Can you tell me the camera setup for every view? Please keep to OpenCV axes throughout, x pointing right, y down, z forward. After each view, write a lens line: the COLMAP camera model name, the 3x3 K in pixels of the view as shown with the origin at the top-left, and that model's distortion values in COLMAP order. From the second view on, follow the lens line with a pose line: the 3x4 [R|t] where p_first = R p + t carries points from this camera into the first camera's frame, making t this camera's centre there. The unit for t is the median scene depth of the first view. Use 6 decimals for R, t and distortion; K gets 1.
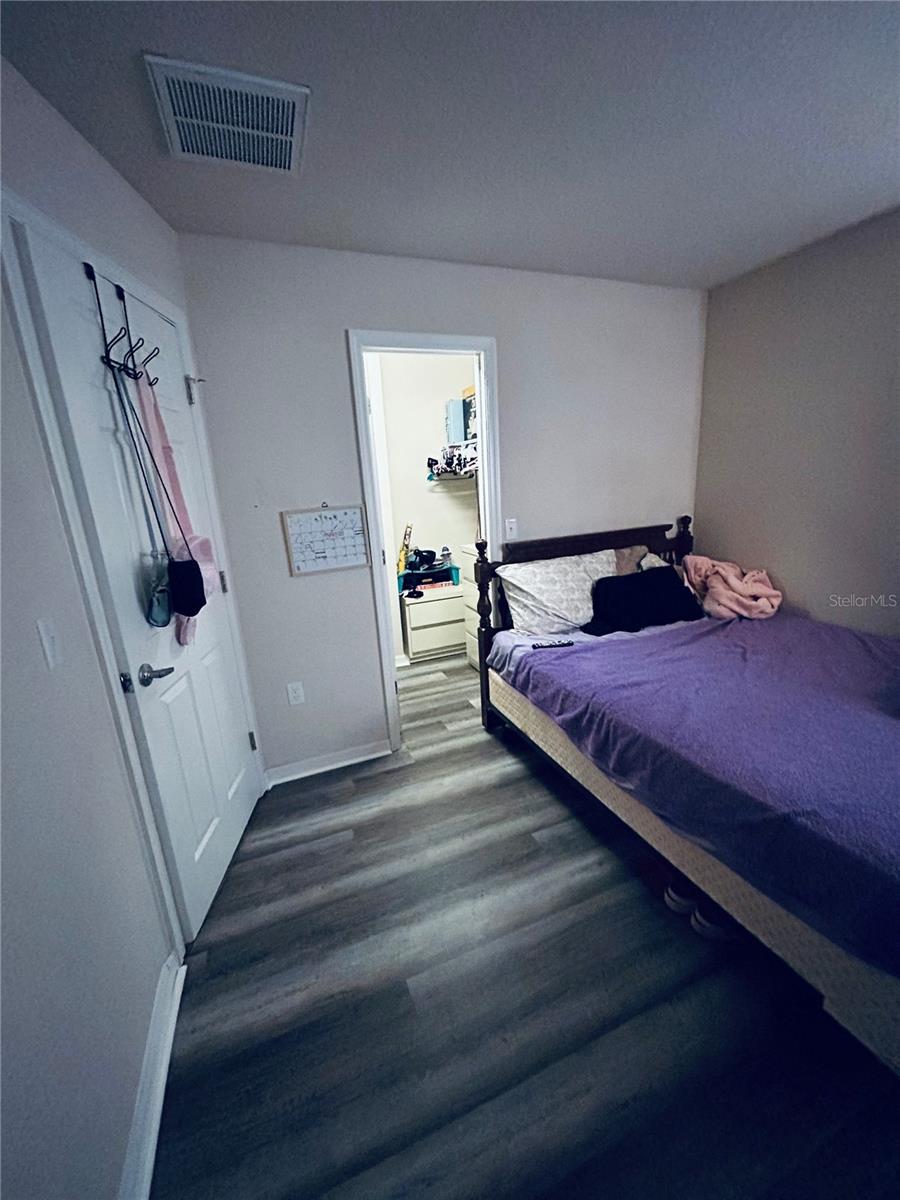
lens RADIAL K [[479.0, 0, 444.9], [0, 479.0, 604.1], [0, 0, 1]] dist [0.001509, 0.000290]
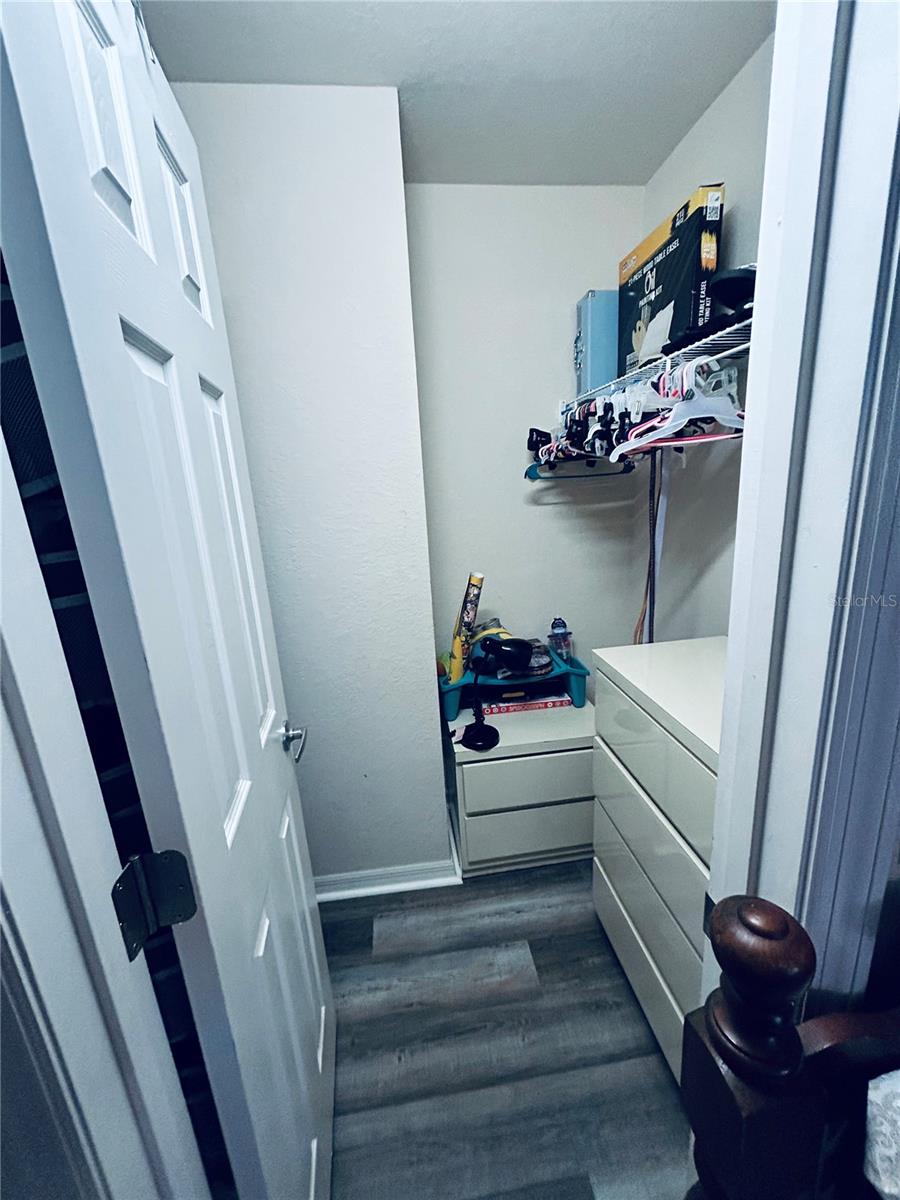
lens RADIAL K [[479.0, 0, 454.3], [0, 479.0, 601.4], [0, 0, 1]] dist [0.001509, 0.000290]
pose [[0.970534, 0.058692, -0.233709, 0.010728], [-0.057817, 0.998271, 0.010596, -0.143015], [0.233927, 0.003228, 0.972249, 0.542232]]
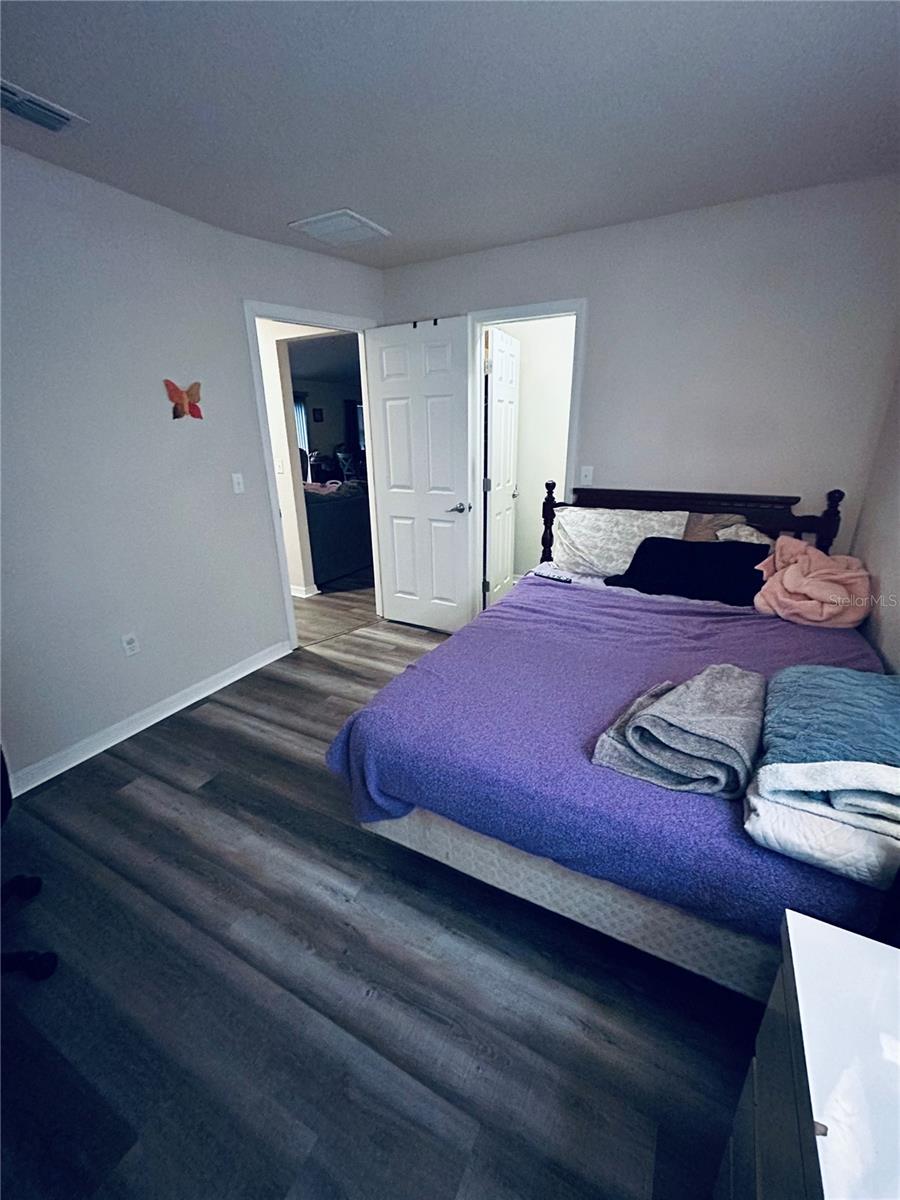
lens RADIAL K [[479.0, 0, 448.3], [0, 479.0, 597.9], [0, 0, 1]] dist [0.001509, 0.000290]
pose [[0.659038, 0.303083, -0.688339, 0.855236], [-0.210969, 0.952963, 0.217610, -0.067179], [0.721915, 0.001805, 0.691979, 0.000877]]
